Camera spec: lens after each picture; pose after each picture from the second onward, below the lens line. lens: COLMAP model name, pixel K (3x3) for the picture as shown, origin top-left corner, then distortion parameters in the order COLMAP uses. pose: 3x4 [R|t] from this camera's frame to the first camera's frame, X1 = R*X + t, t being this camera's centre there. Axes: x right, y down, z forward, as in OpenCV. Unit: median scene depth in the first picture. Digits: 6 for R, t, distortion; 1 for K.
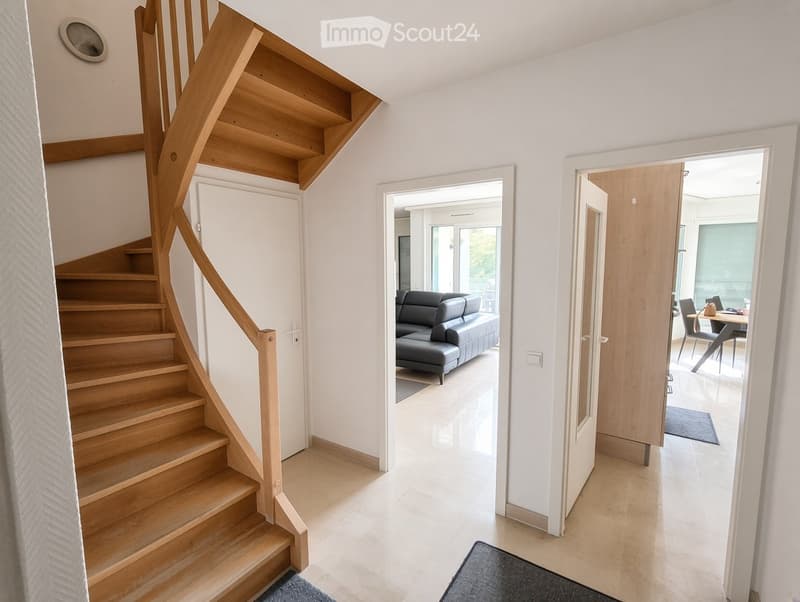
lens RADIAL K [[365.9, 0, 403.1], [0, 365.9, 301.8], [0, 0, 1]] dist [-0.004829, -0.000114]
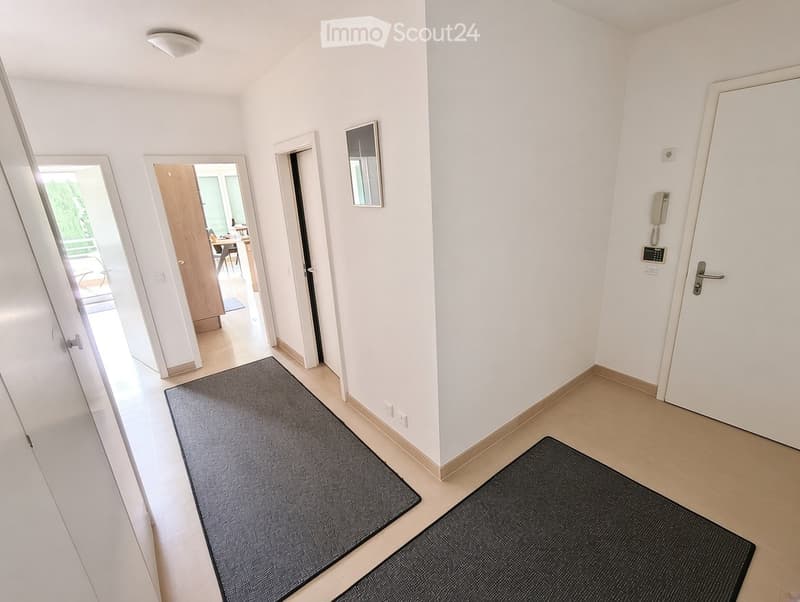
lens RADIAL K [[365.9, 0, 402.9], [0, 365.9, 300.3], [0, 0, 1]] dist [-0.004829, -0.000114]
pose [[0.326122, -0.295734, 0.897878, -0.749354], [0.157898, 0.953504, 0.256705, 0.004280], [-0.932047, 0.058056, 0.357655, -0.586612]]
